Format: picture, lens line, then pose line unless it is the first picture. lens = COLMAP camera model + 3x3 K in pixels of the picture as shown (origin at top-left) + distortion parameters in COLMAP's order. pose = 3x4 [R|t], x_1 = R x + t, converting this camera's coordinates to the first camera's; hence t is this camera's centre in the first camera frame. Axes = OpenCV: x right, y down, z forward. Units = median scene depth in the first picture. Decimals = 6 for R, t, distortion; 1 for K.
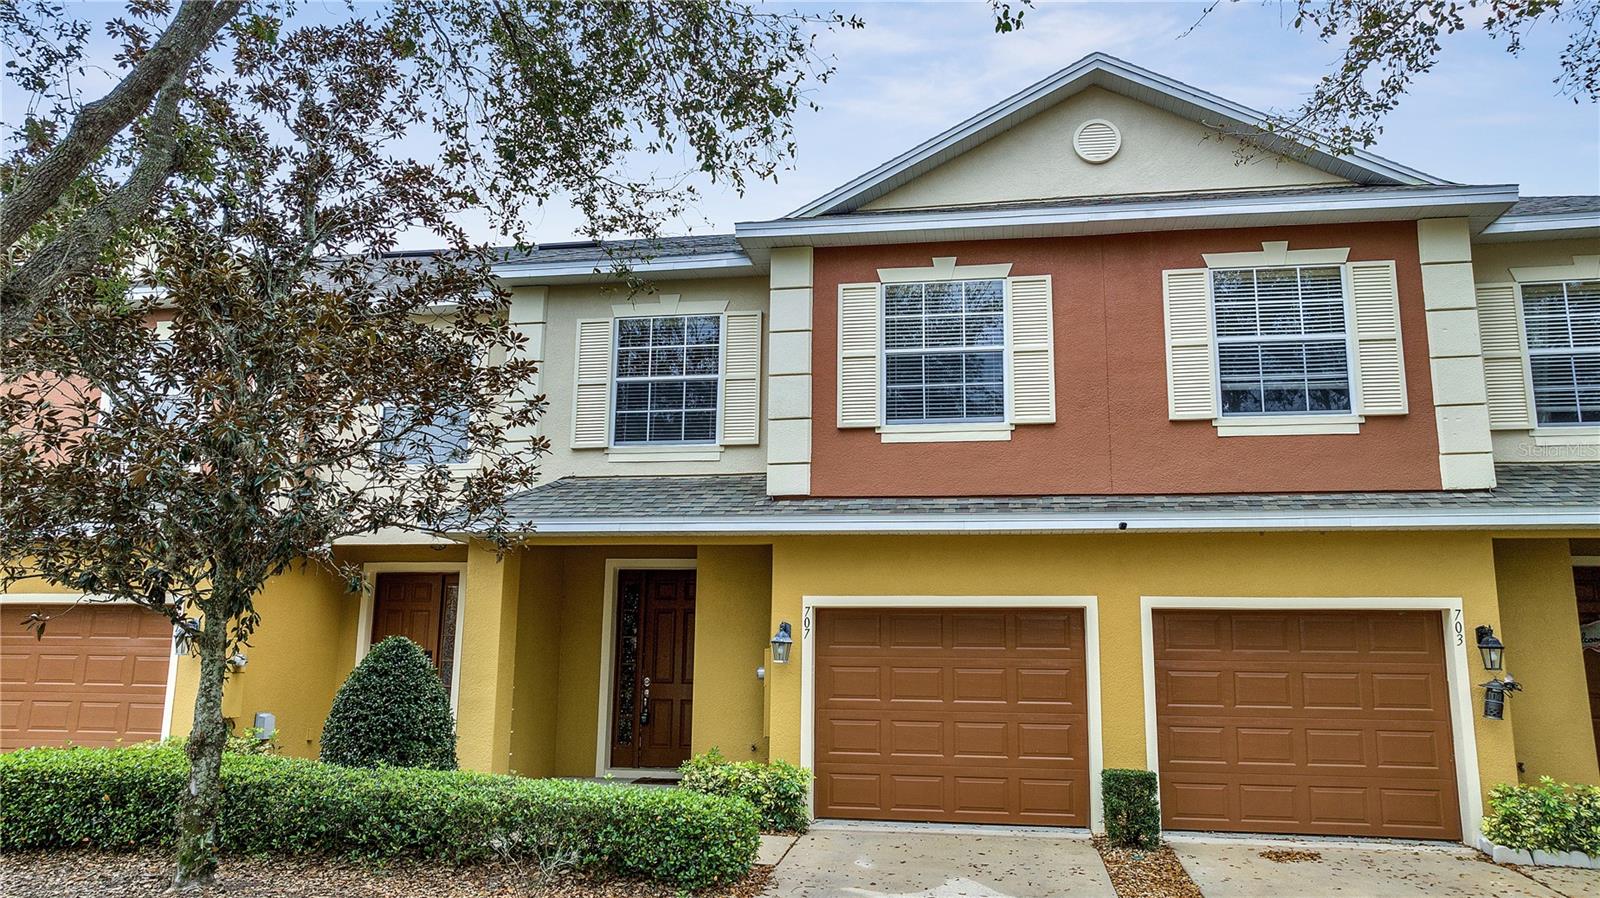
lens RADIAL K [[1125.7, 0, 806.7], [0, 1125.7, 443.9], [0, 0, 1]] dist [-0.021327, 0.027908]
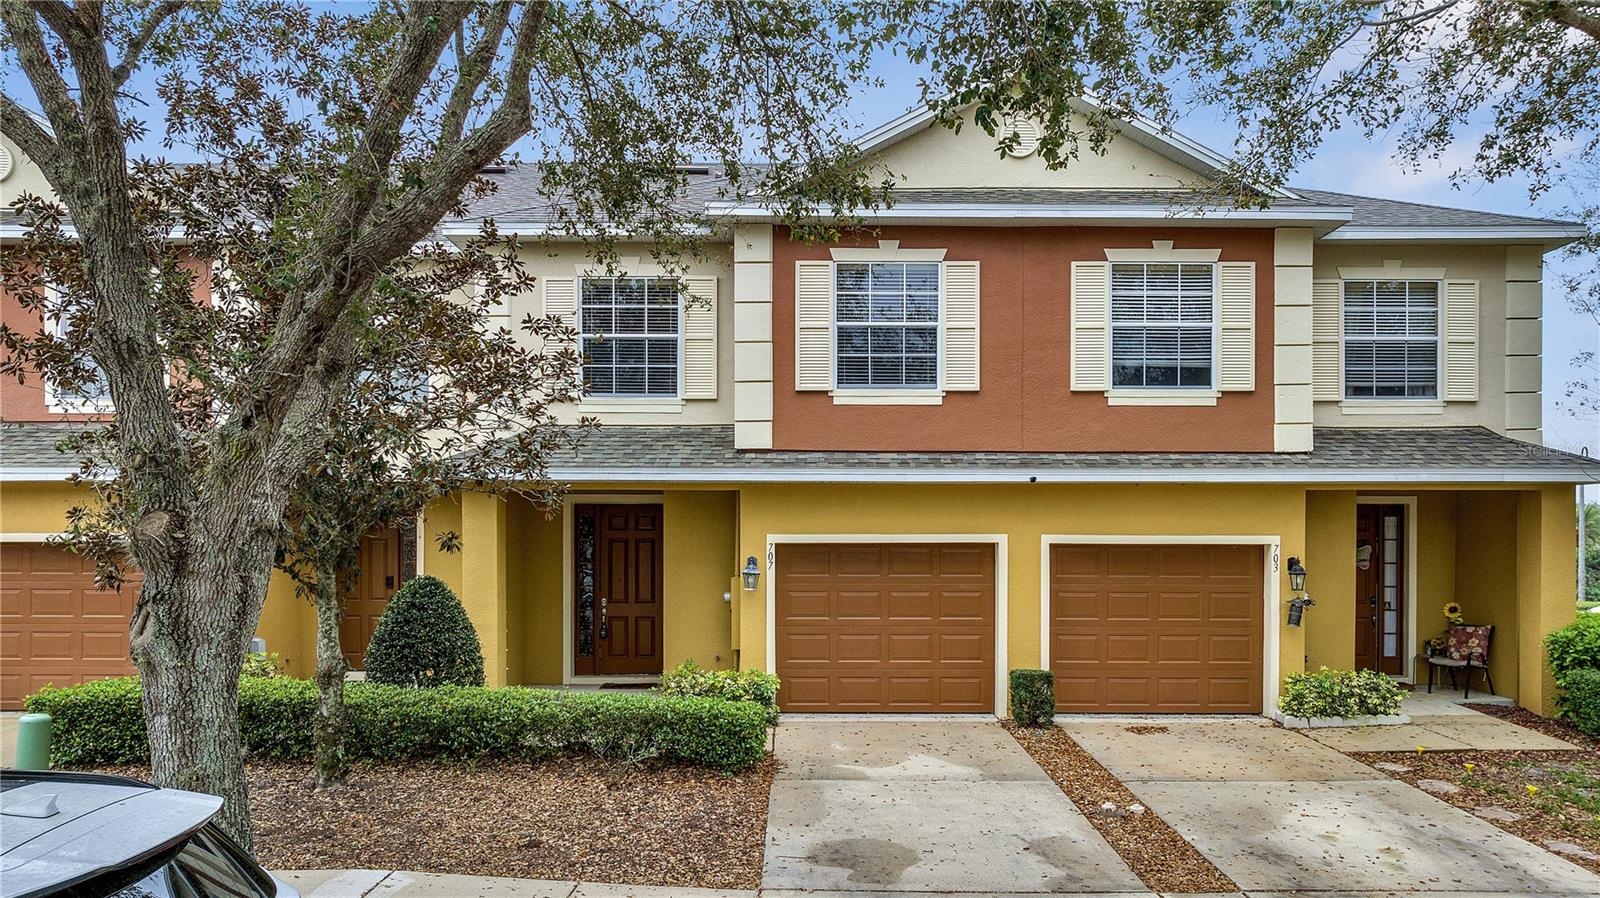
lens RADIAL K [[1159.2, 0, 805.6], [0, 1159.2, 555.3], [0, 0, 1]] dist [-0.005654, -0.004266]
pose [[0.985237, -0.011427, 0.170812, -0.174608], [-0.022197, 0.980820, 0.193646, -0.082051], [-0.169749, -0.194578, 0.966087, -0.195696]]
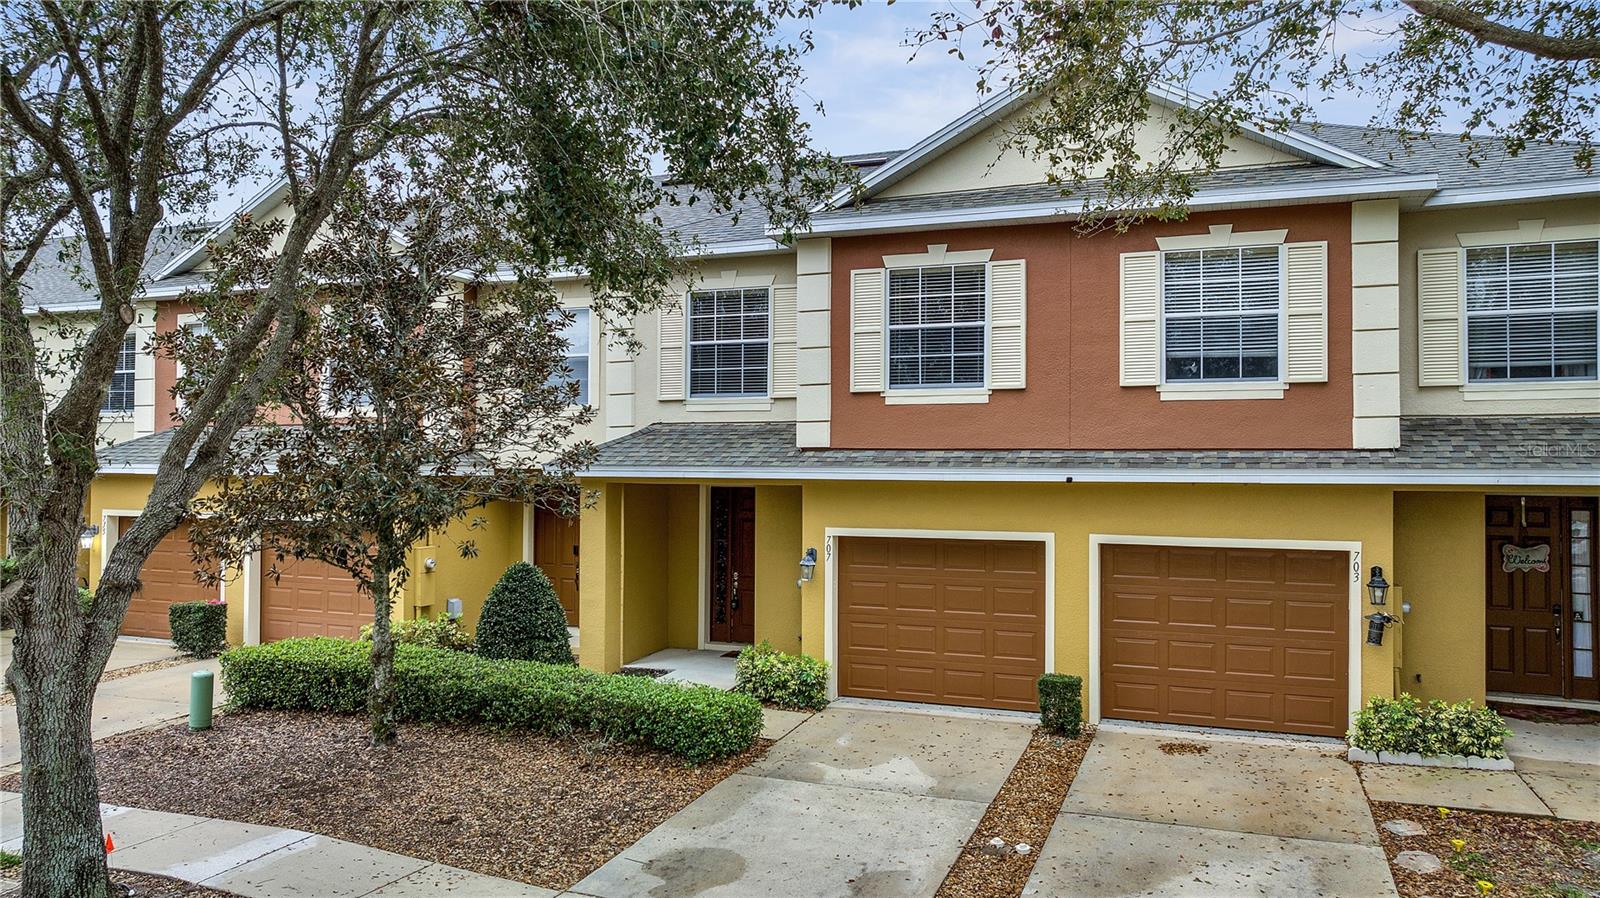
lens RADIAL K [[1125.7, 0, 806.7], [0, 1125.7, 443.9], [0, 0, 1]] dist [-0.021327, 0.027908]
pose [[0.979177, -0.011200, -0.202699, 0.236648], [0.045191, 0.985449, 0.163853, -0.167559], [0.197914, -0.169601, 0.965435, -0.210065]]
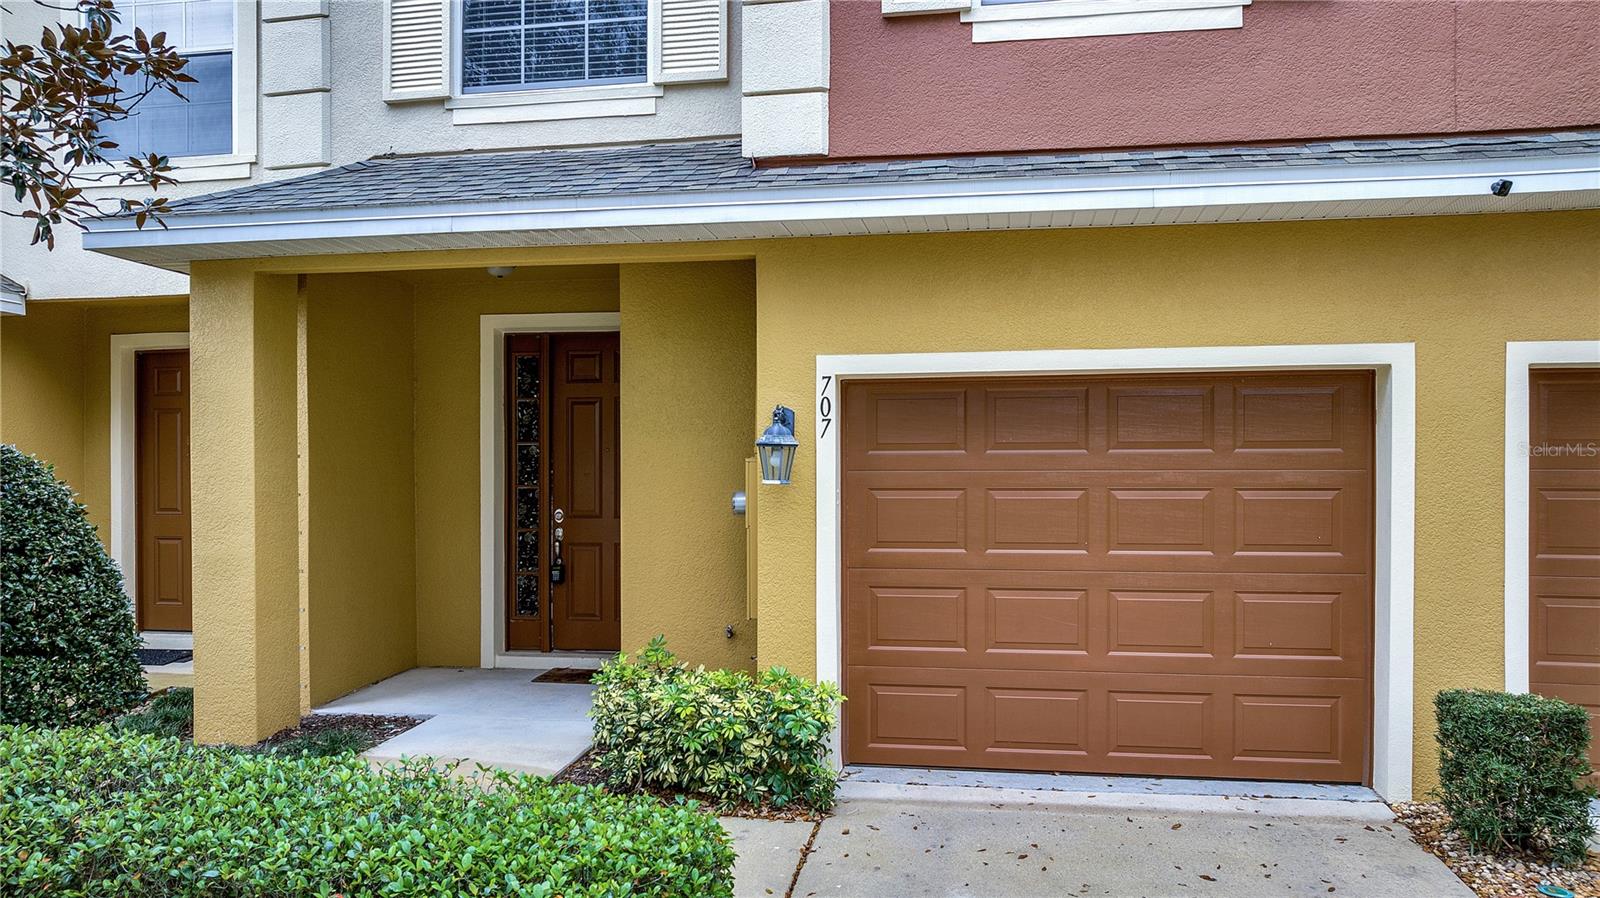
lens RADIAL K [[1137.9, 0, 803.7], [0, 1137.9, 486.5], [0, 0, 1]] dist [-0.019558, -0.000452]
pose [[0.999910, -0.013399, 0.000179, -0.010451], [0.013097, 0.980056, 0.198292, 0.092374], [-0.002833, -0.198272, 0.980143, 0.488597]]
